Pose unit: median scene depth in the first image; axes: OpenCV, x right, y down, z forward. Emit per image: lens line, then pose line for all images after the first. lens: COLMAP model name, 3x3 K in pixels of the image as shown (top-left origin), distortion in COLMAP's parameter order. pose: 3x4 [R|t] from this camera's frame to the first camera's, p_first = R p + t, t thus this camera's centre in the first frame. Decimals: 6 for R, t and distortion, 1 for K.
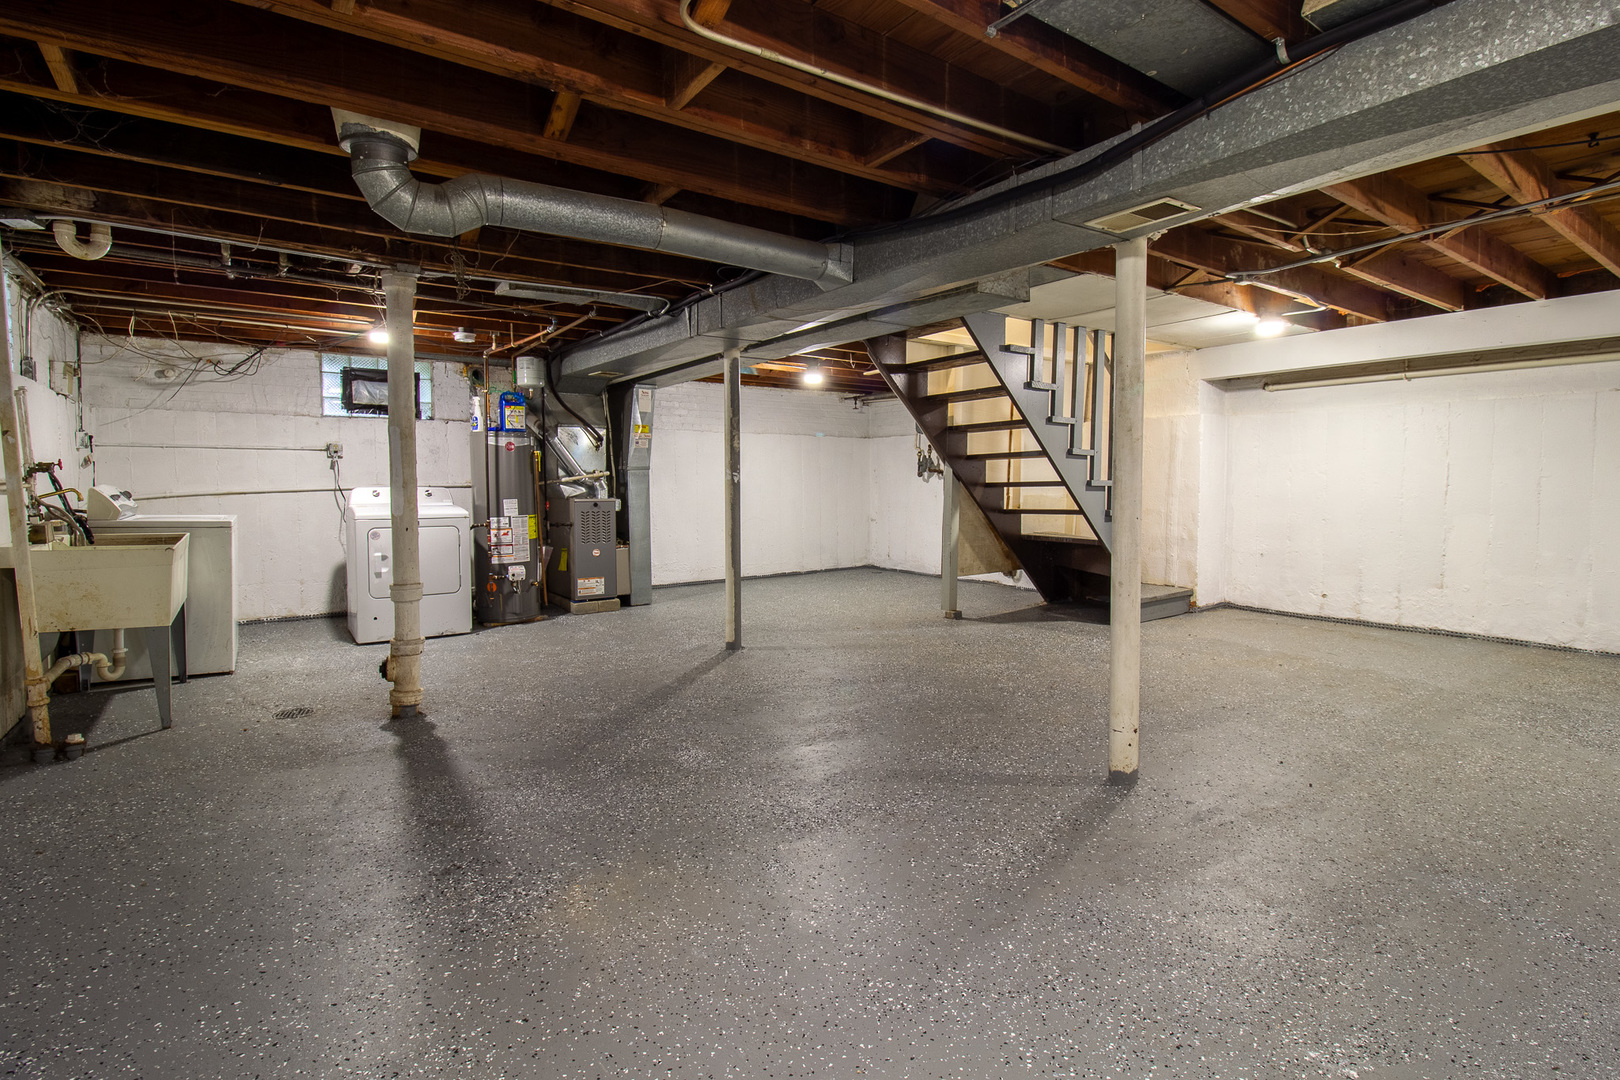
lens RADIAL K [[764.8, 0, 828.0], [0, 764.8, 521.2], [0, 0, 1]] dist [0.012739, -0.017918]
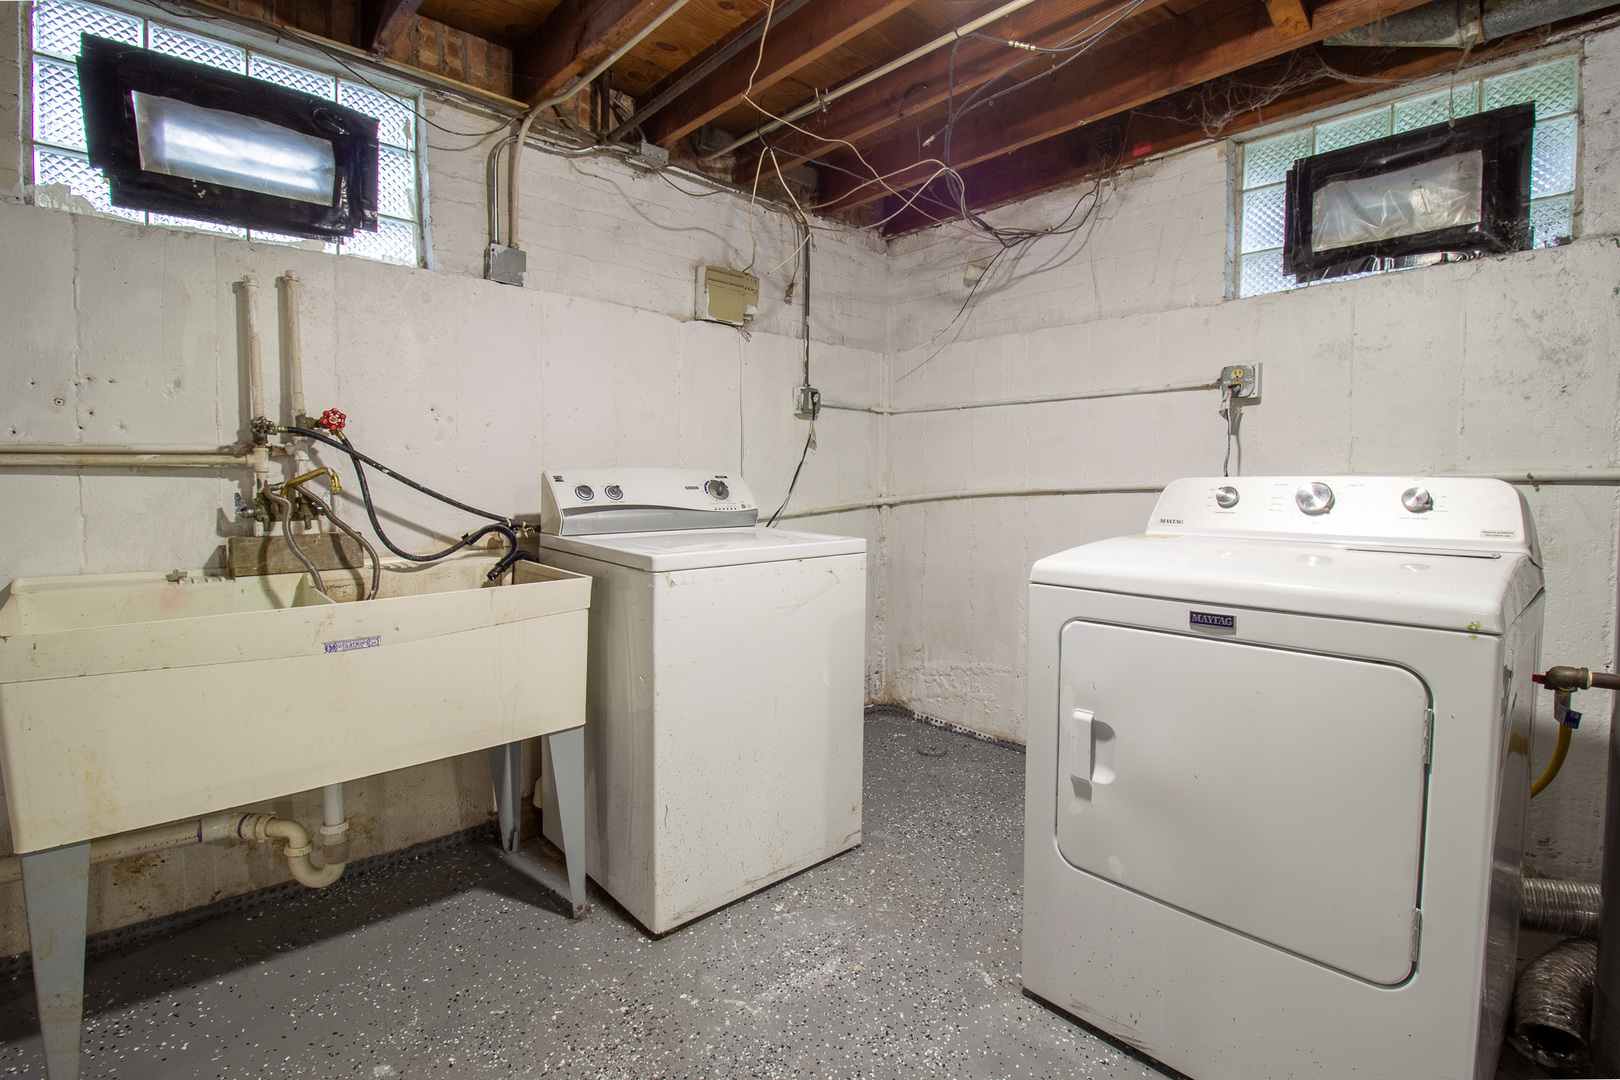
lens RADIAL K [[764.8, 0, 828.0], [0, 764.8, 521.2], [0, 0, 1]] dist [0.012739, -0.017918]
pose [[0.127175, 0.042432, -0.990972, -0.283774], [-0.062423, 0.997446, 0.034698, -0.024071], [0.989914, 0.057446, 0.129499, 0.742554]]
